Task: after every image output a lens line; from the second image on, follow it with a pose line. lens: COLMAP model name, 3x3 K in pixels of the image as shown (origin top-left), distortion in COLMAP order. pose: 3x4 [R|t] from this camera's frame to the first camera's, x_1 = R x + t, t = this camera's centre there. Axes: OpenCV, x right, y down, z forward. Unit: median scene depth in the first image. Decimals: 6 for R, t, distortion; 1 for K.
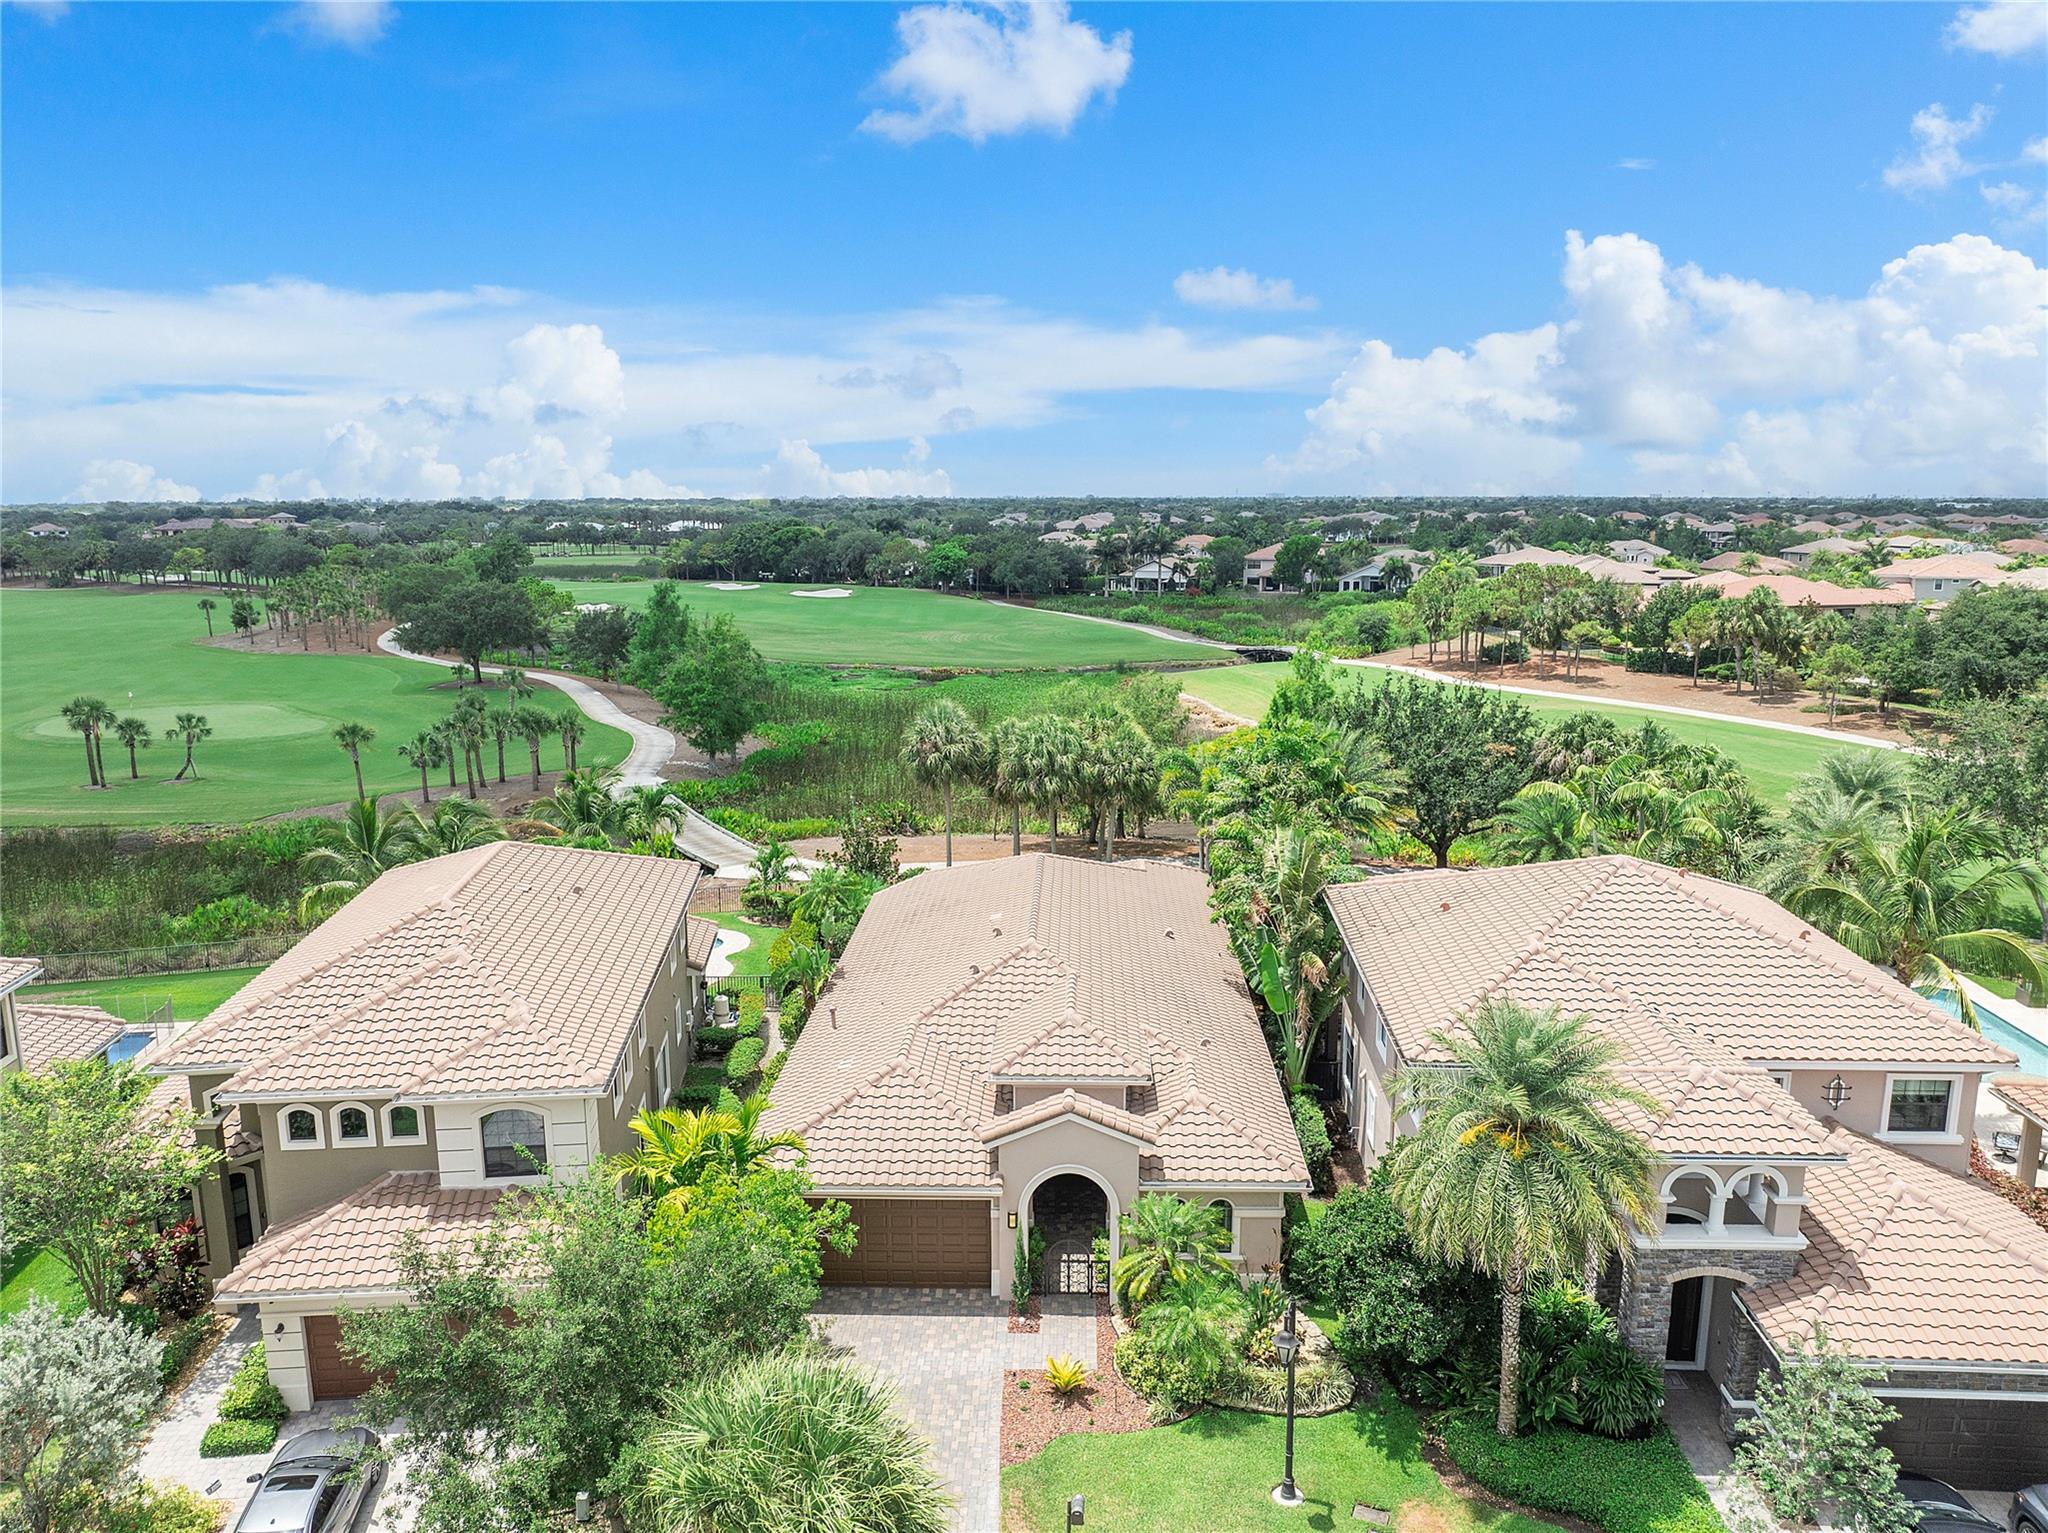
lens RADIAL K [[1364.2, 0, 1033.3], [0, 1364.2, 758.3], [0, 0, 1]] dist [-0.039103, 0.008607]
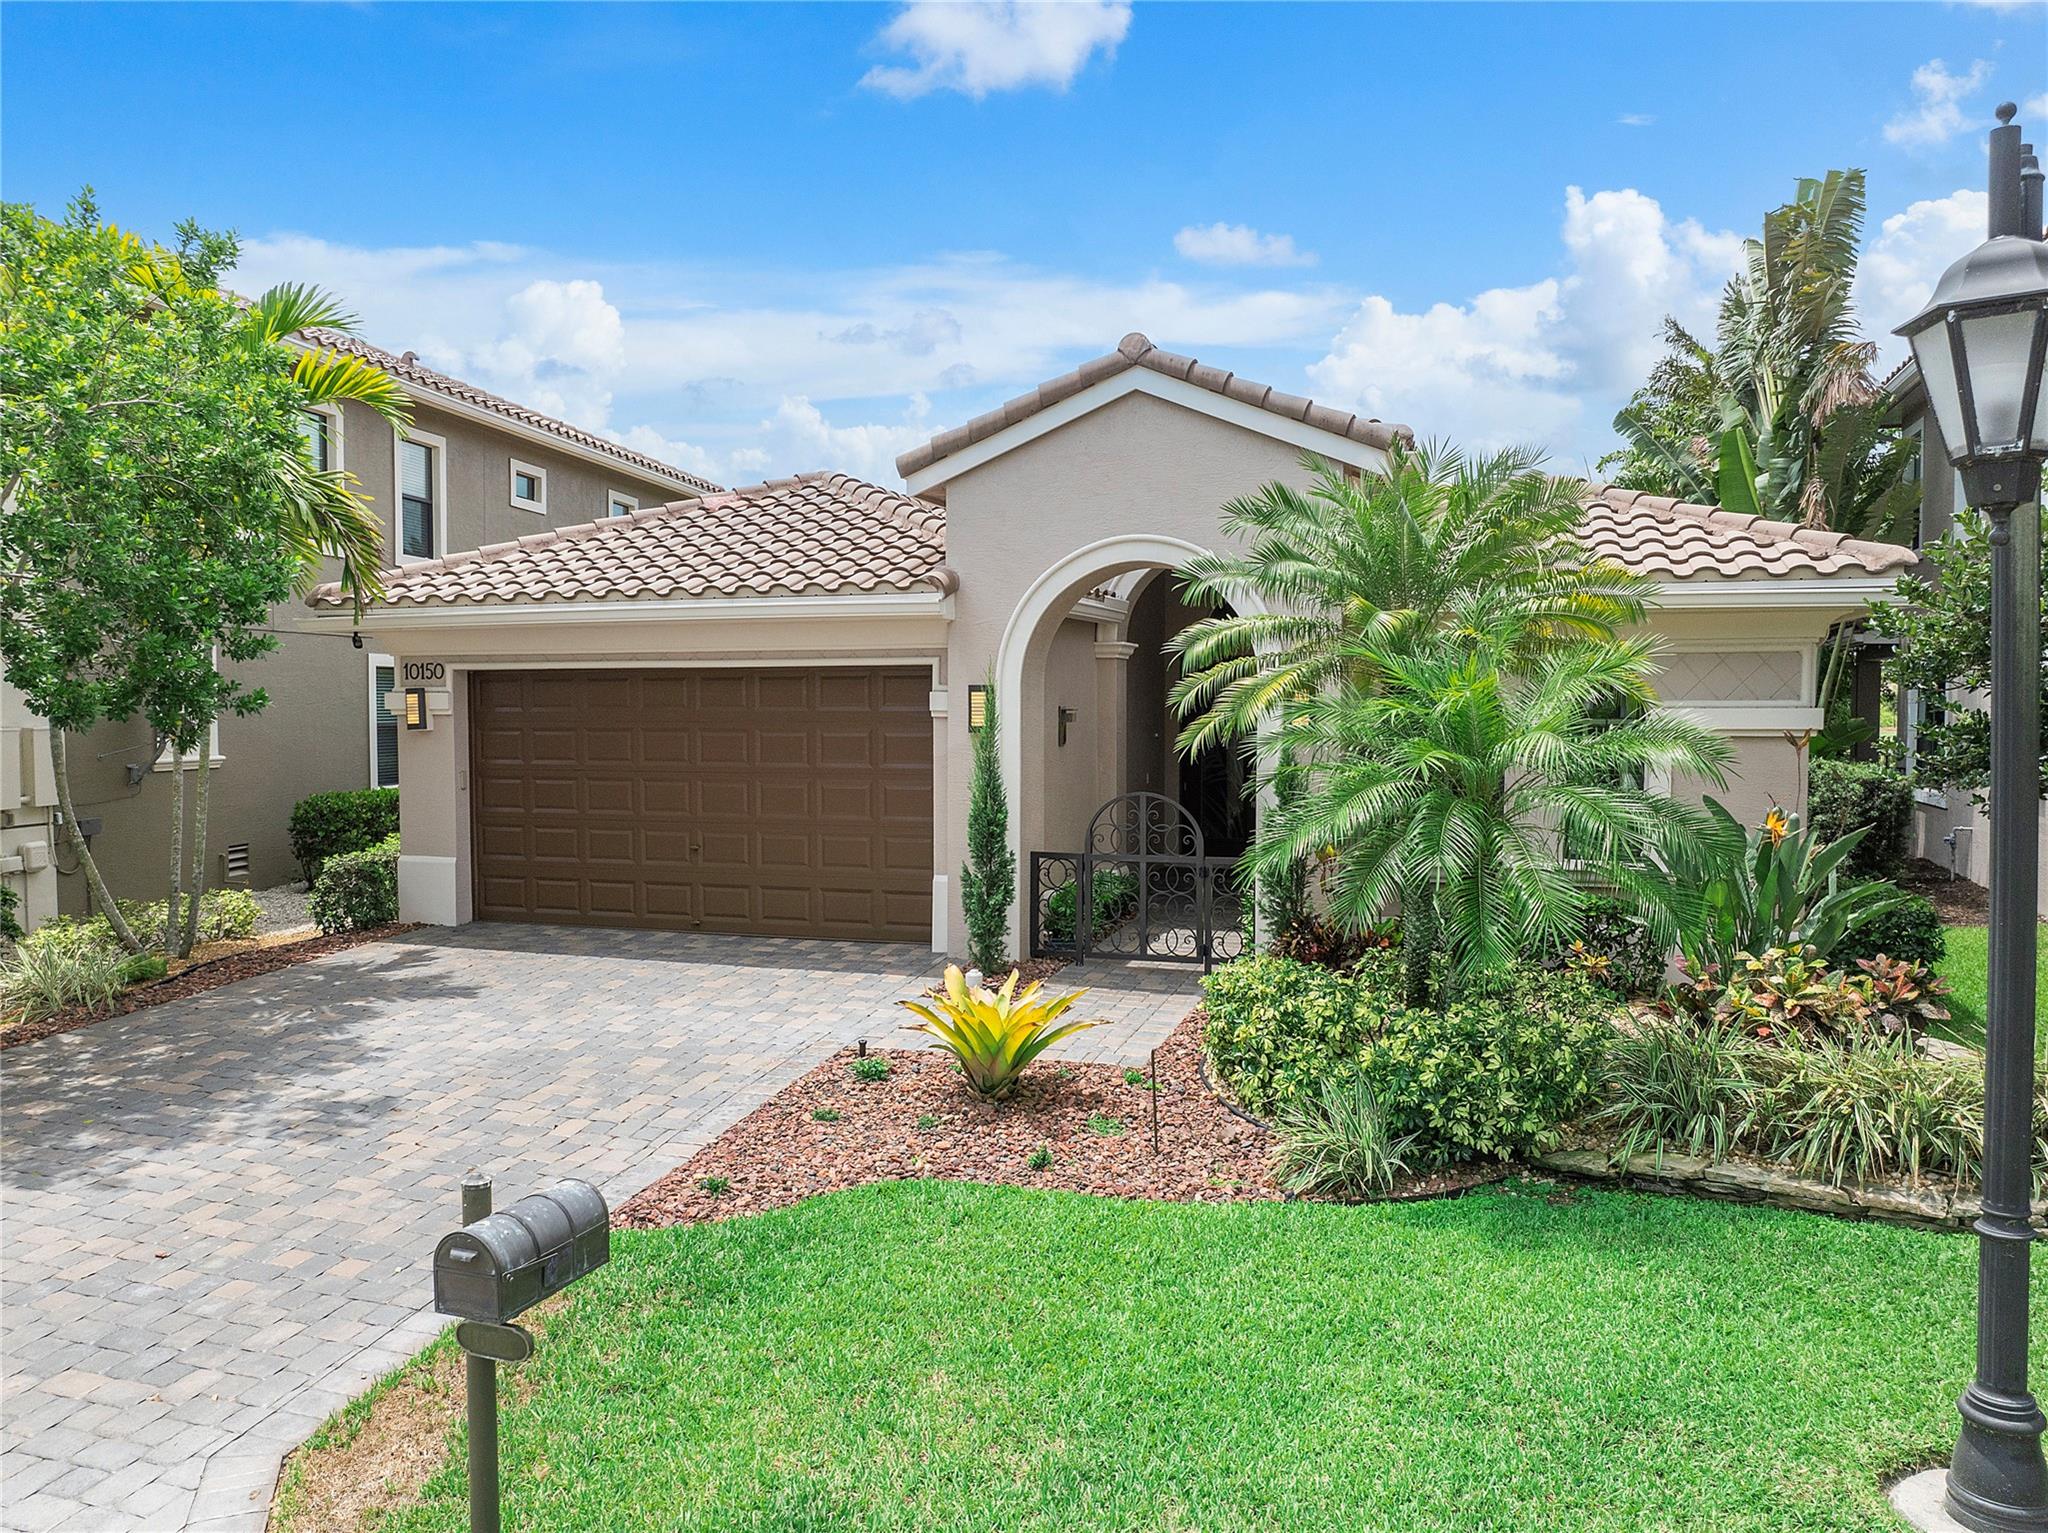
lens RADIAL K [[1364.2, 0, 1077.3], [0, 1364.2, 778.0], [0, 0, 1]] dist [-0.039103, 0.008607]
pose [[0.968700, 0.015184, -0.247771, 0.092882], [-0.047601, 0.990967, -0.125376, 0.381795], [0.243629, 0.133246, 0.960672, 0.634527]]
